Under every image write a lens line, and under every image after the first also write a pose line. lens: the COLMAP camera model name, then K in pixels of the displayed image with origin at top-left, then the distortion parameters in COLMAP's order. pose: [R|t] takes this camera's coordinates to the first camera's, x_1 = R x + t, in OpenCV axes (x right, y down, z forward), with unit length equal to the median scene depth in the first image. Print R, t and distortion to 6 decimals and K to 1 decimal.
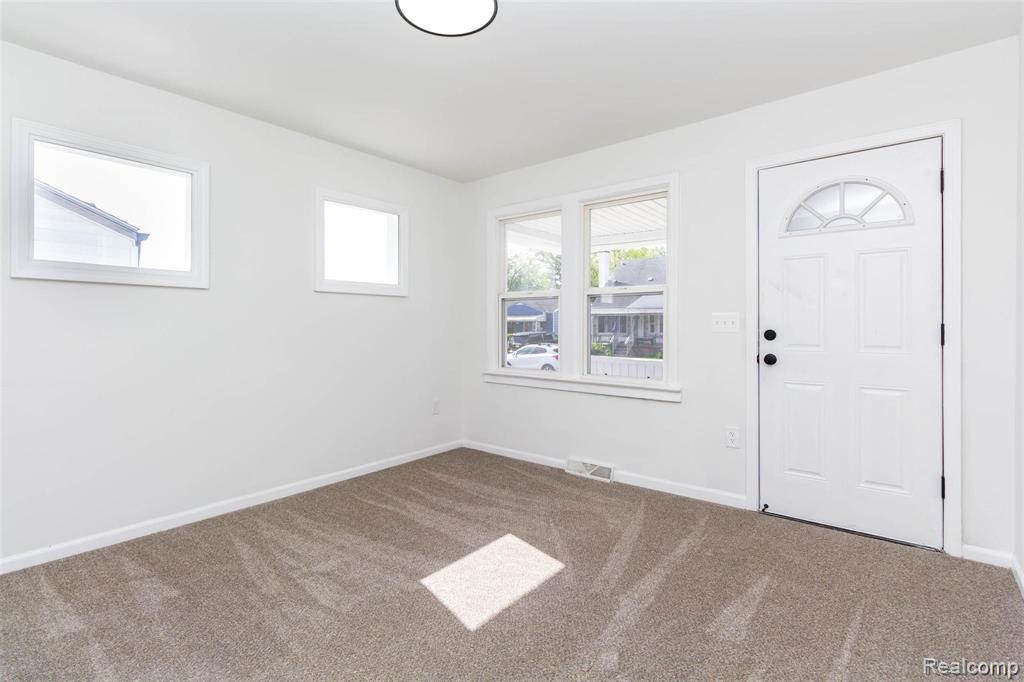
lens RADIAL K [[486.0, 0, 538.9], [0, 486.0, 326.0], [0, 0, 1]] dist [0.000738, -0.000521]
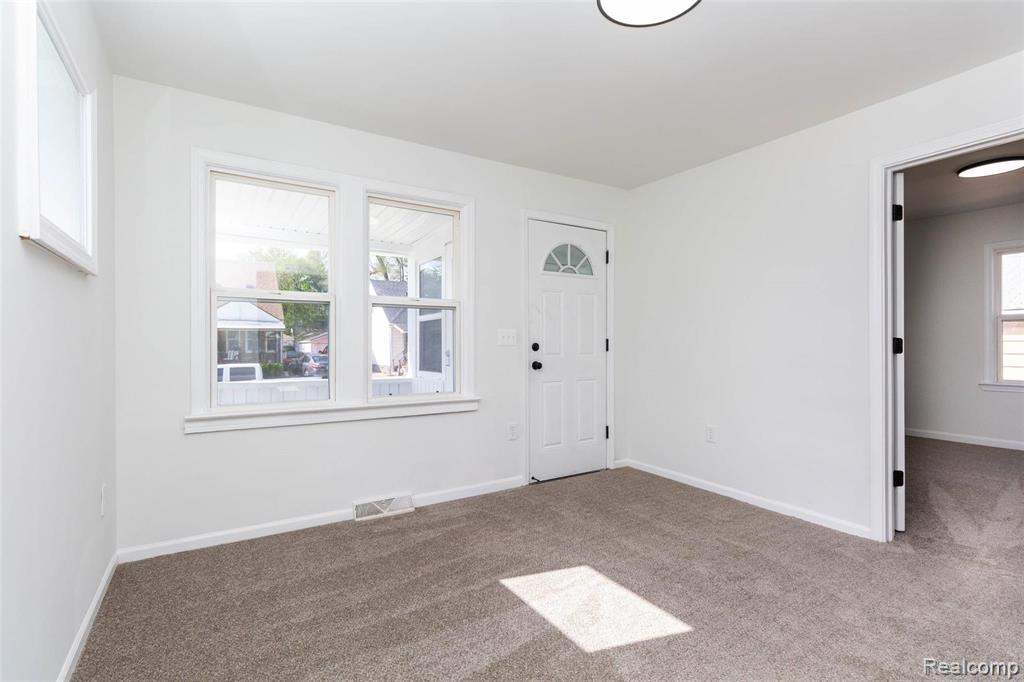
lens RADIAL K [[486.0, 0, 508.7], [0, 486.0, 336.3], [0, 0, 1]] dist [0.000738, -0.000521]
pose [[0.331046, 0.005547, 0.943598, -0.701430], [-0.003767, 0.999983, -0.004557, -0.003328], [-0.943607, -0.002046, 0.331062, 0.560266]]
